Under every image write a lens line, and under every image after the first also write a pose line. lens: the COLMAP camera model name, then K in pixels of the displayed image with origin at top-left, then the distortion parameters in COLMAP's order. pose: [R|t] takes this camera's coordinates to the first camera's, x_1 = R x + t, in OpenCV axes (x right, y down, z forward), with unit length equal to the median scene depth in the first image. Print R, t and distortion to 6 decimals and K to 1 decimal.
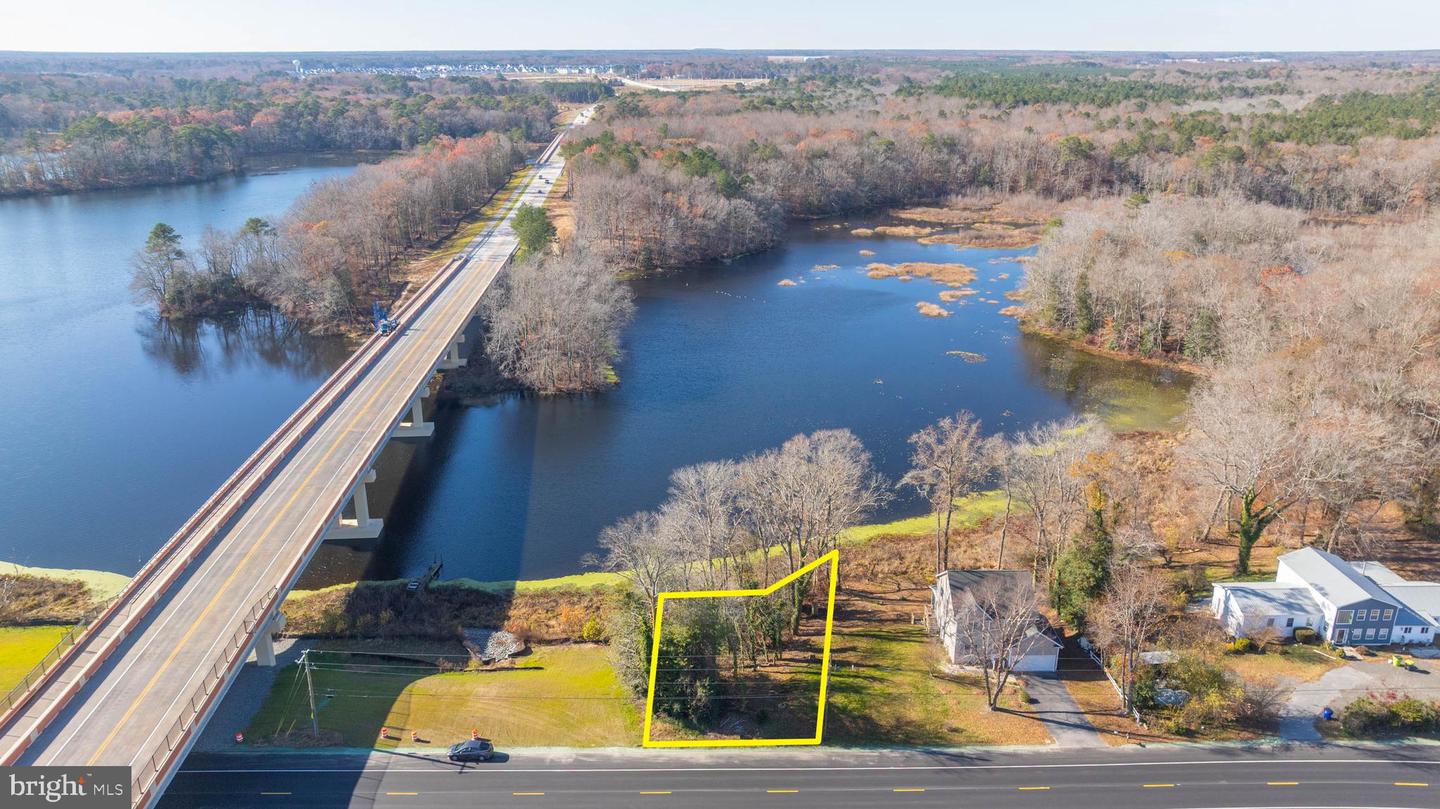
lens RADIAL K [[1028.6, 0, 720.0], [0, 1028.6, 404.5], [0, 0, 1]] dist [-0.016815, -0.001270]
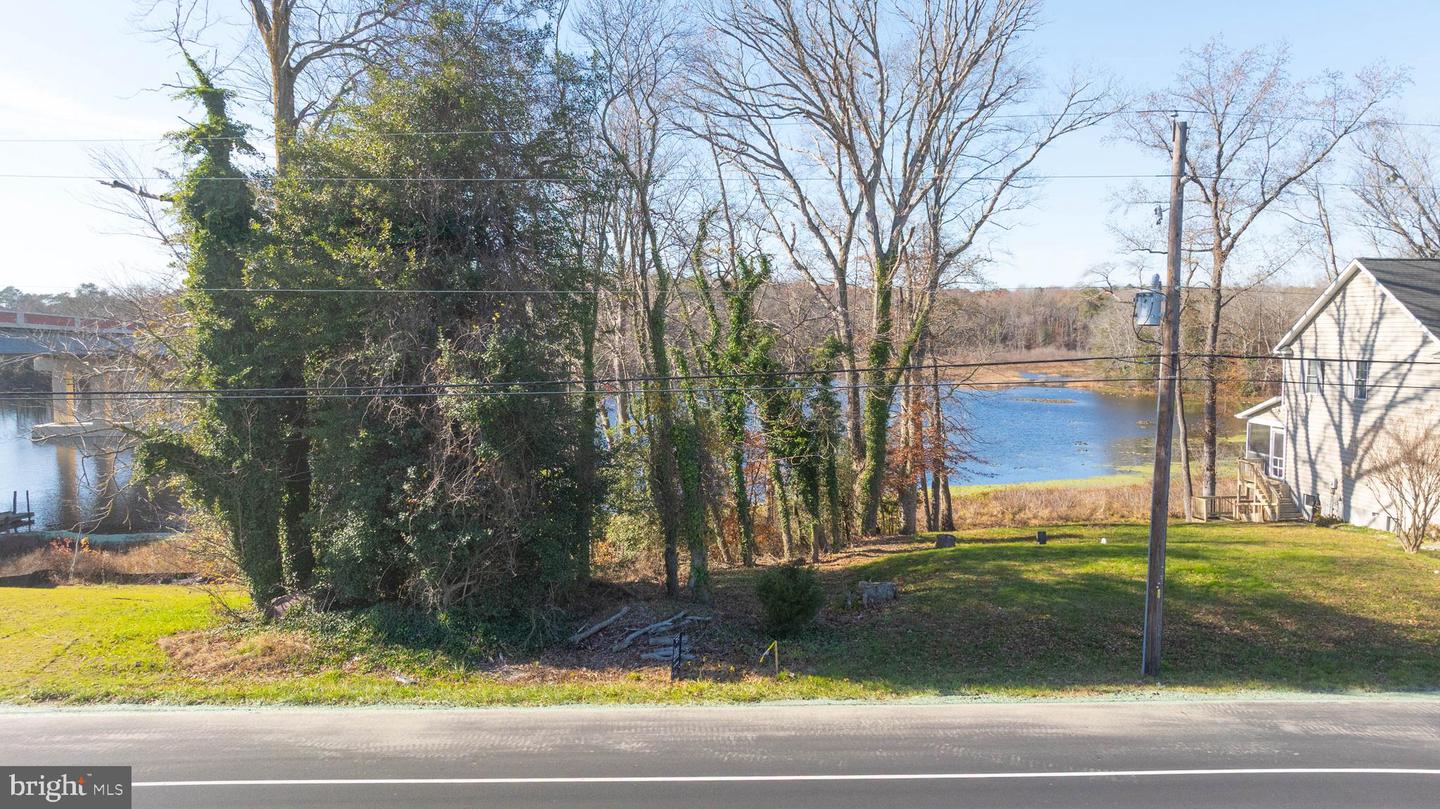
lens RADIAL K [[1028.6, 0, 720.0], [0, 1028.6, 404.5], [0, 0, 1]] dist [-0.016815, -0.001270]
pose [[0.999856, -0.006731, 0.015548, 0.020914], [0.010530, 0.965820, -0.258999, 0.271096], [-0.013273, 0.259126, 0.965752, 0.680436]]
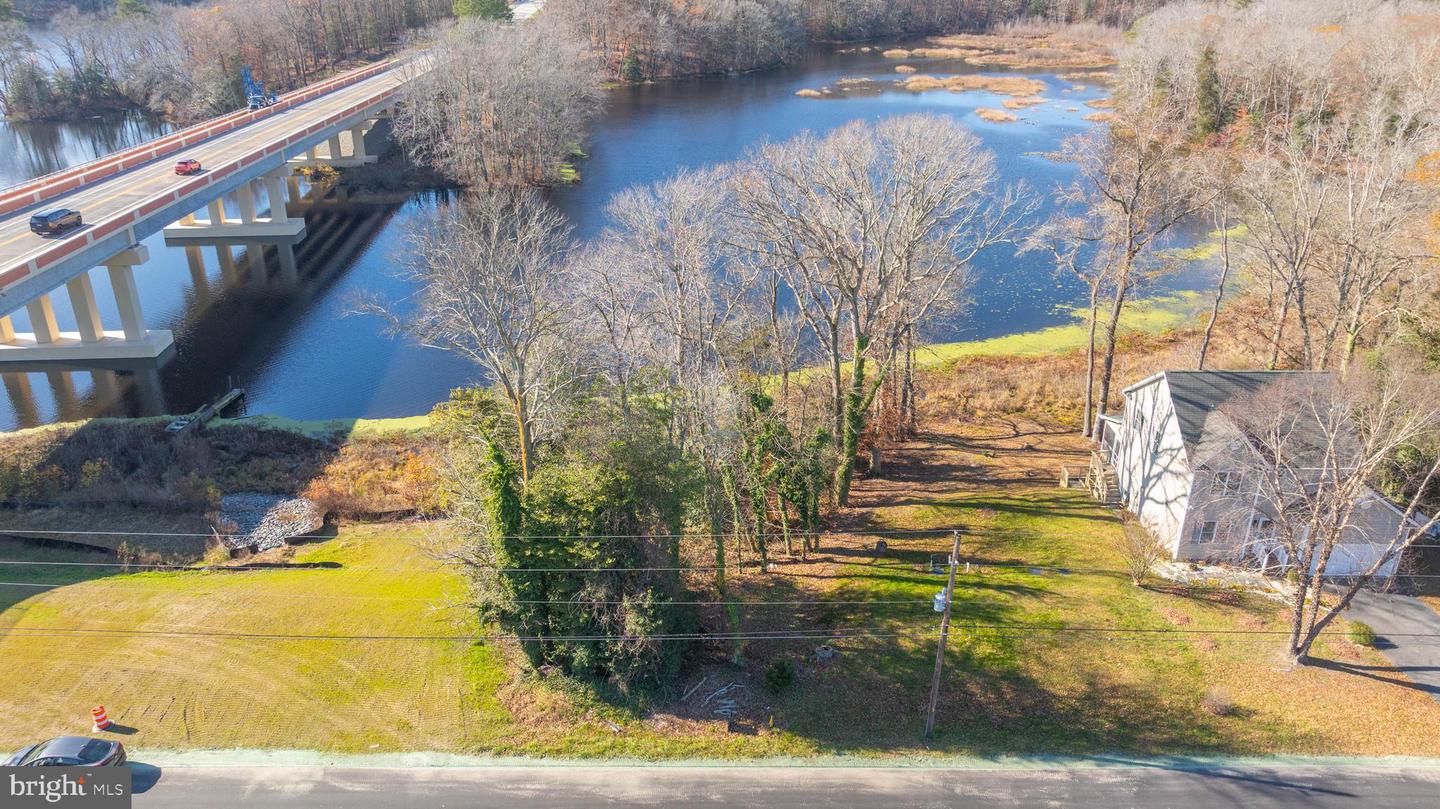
lens RADIAL K [[1031.9, 0, 720.0], [0, 1031.9, 404.5], [0, 0, 1]] dist [-0.027740, -0.002007]
pose [[0.999941, 0.002806, -0.010453, 0.016744], [-0.001821, 0.995654, 0.093114, 0.127717], [0.010669, -0.093090, 0.995601, 0.494237]]
